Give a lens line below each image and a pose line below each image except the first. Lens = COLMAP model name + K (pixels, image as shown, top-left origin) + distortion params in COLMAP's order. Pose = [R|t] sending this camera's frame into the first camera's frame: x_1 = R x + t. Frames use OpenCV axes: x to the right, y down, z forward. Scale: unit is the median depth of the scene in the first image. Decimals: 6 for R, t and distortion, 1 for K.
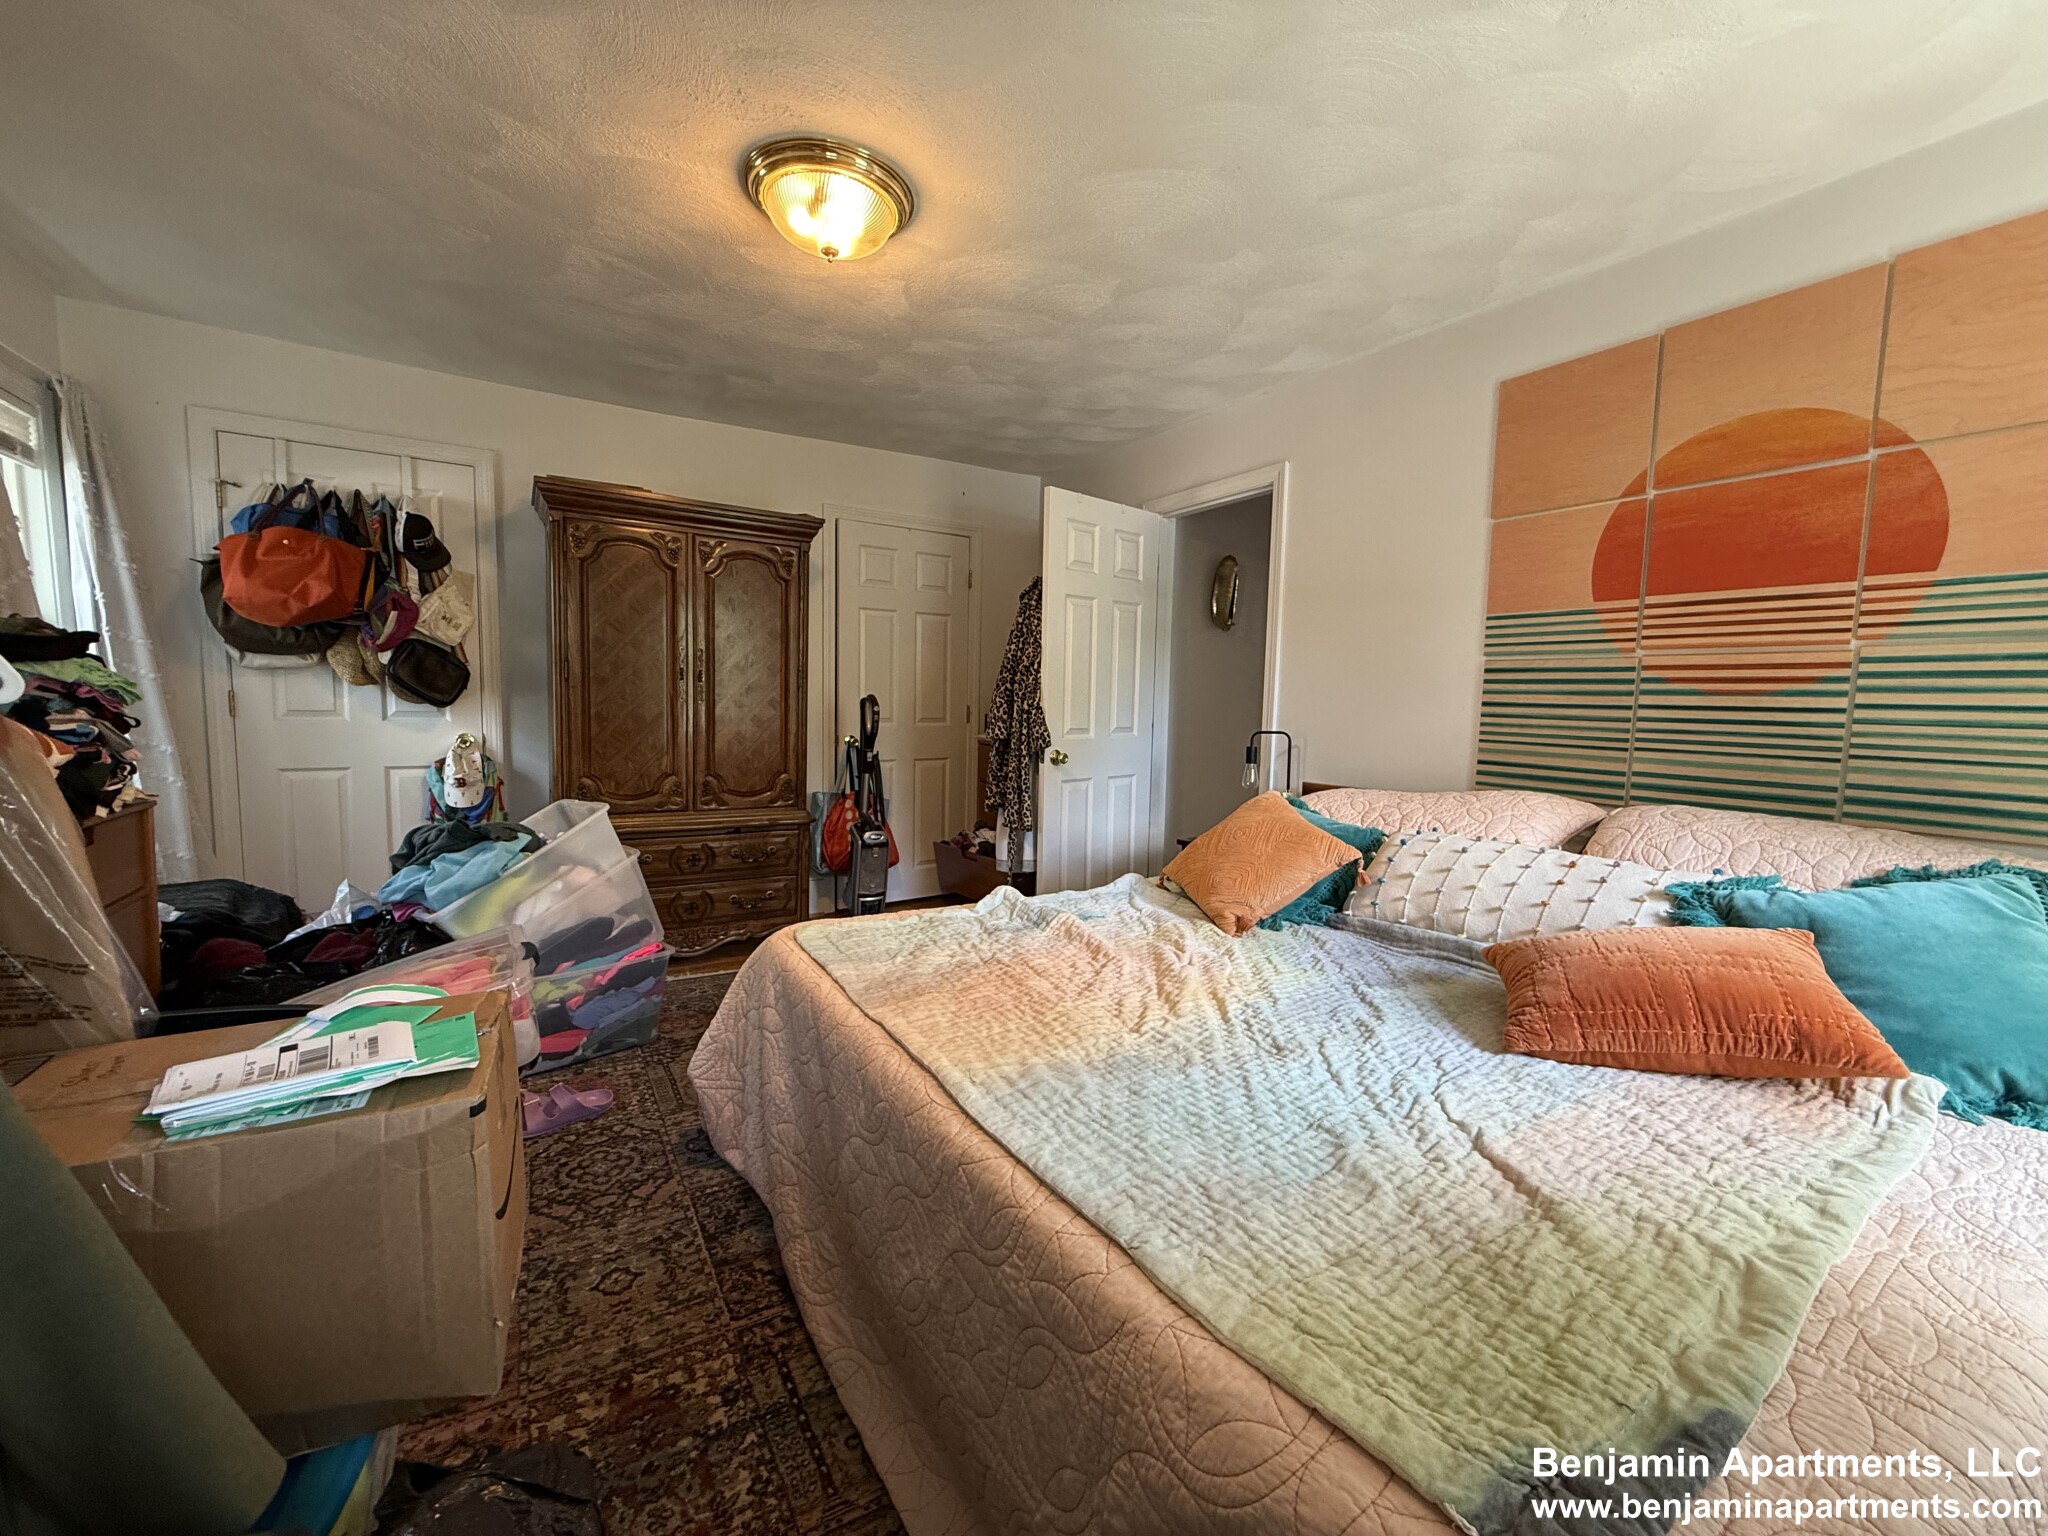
lens RADIAL K [[817.1, 0, 1017.9], [0, 817.1, 766.7], [0, 0, 1]] dist [-0.000772, 0.000281]
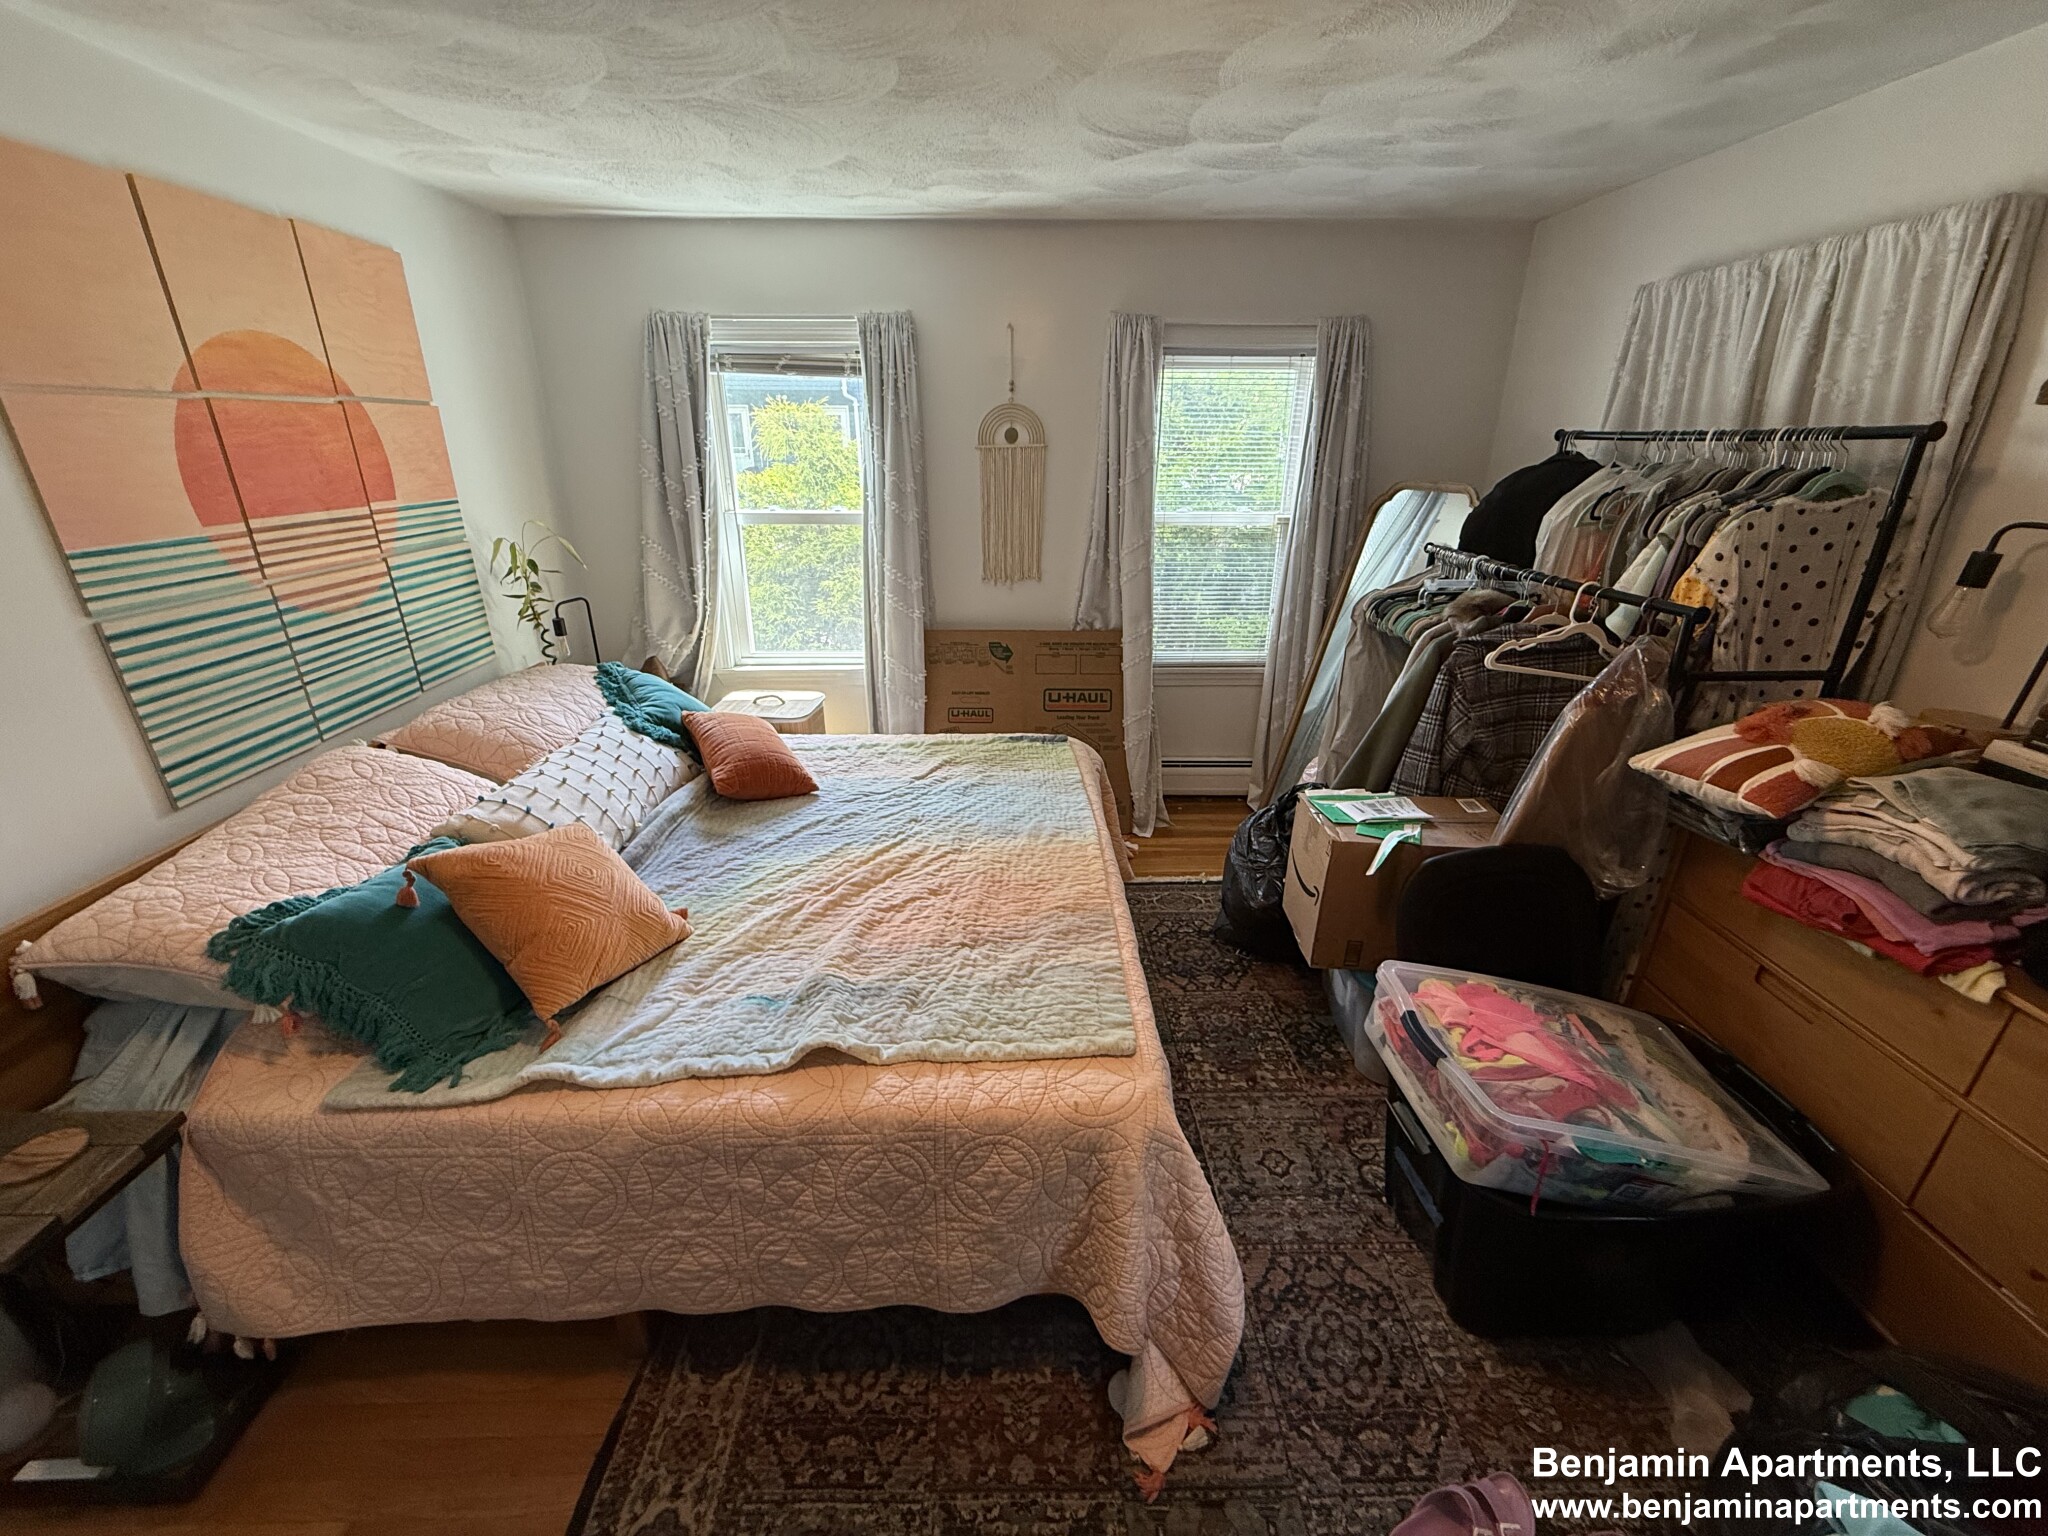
lens RADIAL K [[817.1, 0, 1017.9], [0, 817.1, 766.7], [0, 0, 1]] dist [-0.000772, 0.000281]
pose [[-0.862926, -0.212482, 0.458487, -0.552810], [0.022786, 0.890018, 0.455356, -0.465356], [-0.504817, 0.403385, -0.763178, 1.781436]]
